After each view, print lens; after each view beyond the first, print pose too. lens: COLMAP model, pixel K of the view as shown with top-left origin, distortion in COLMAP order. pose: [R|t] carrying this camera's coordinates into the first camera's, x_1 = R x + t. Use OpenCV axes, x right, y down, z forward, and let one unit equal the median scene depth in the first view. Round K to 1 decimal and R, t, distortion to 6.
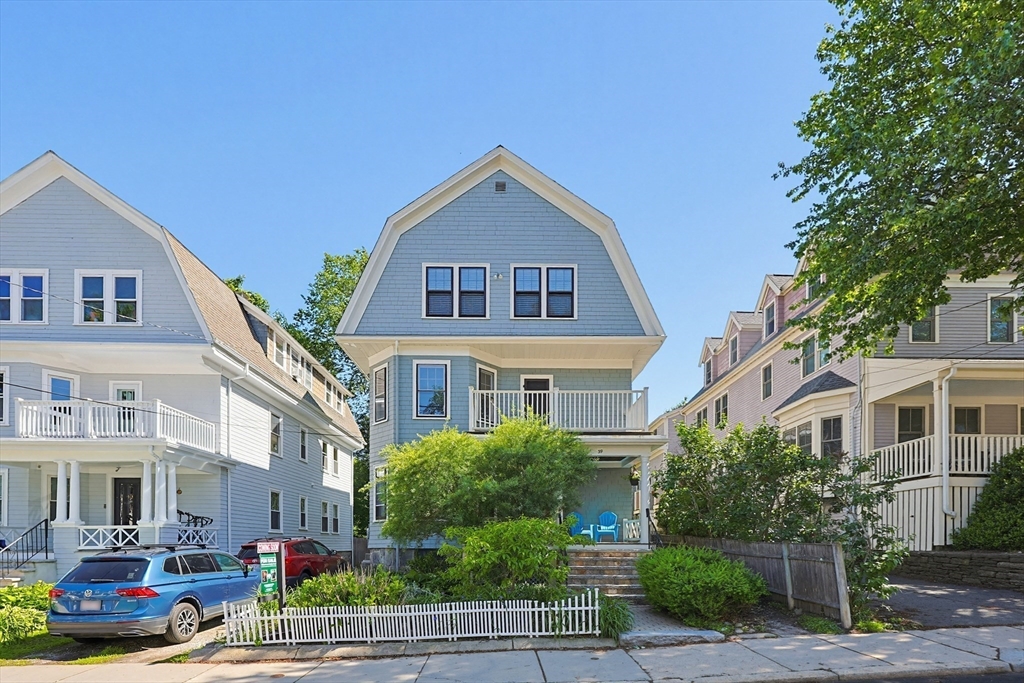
lens RADIAL K [[440.9, 0, 512.0], [0, 440.9, 341.5], [0, 0, 1]] dist [0.000407, 0.000175]
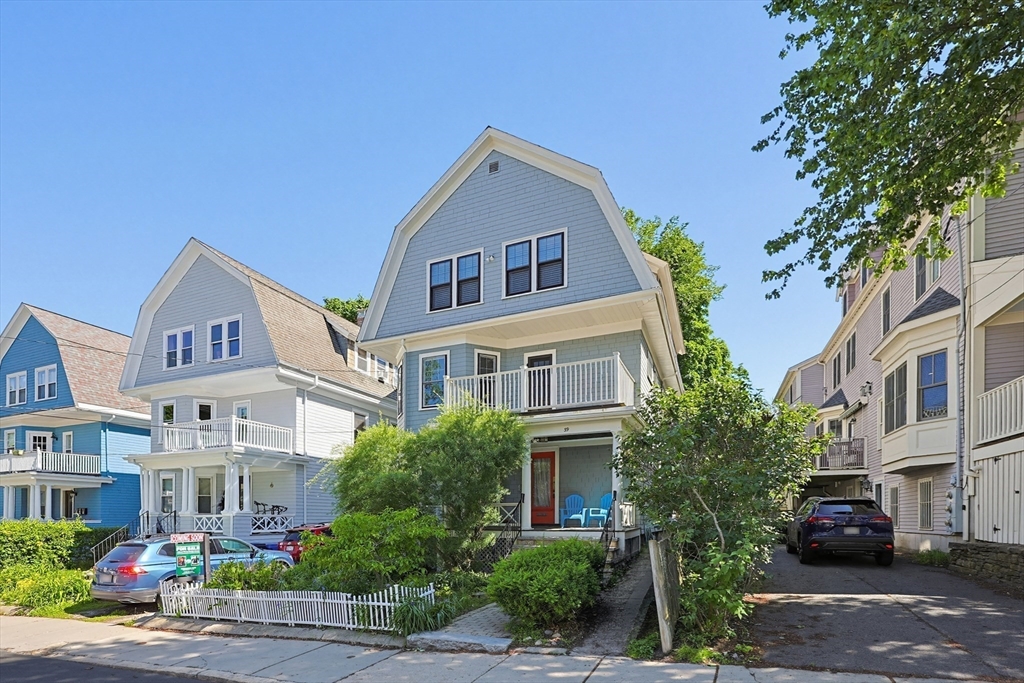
lens RADIAL K [[445.2, 0, 517.1], [0, 445.2, 315.7], [0, 0, 1]] dist [-0.001293, -0.000392]
pose [[0.917168, -0.169027, -0.360877, 0.377597], [0.169615, 0.985045, -0.030298, 0.020735], [0.360601, -0.033421, 0.932121, 0.083986]]
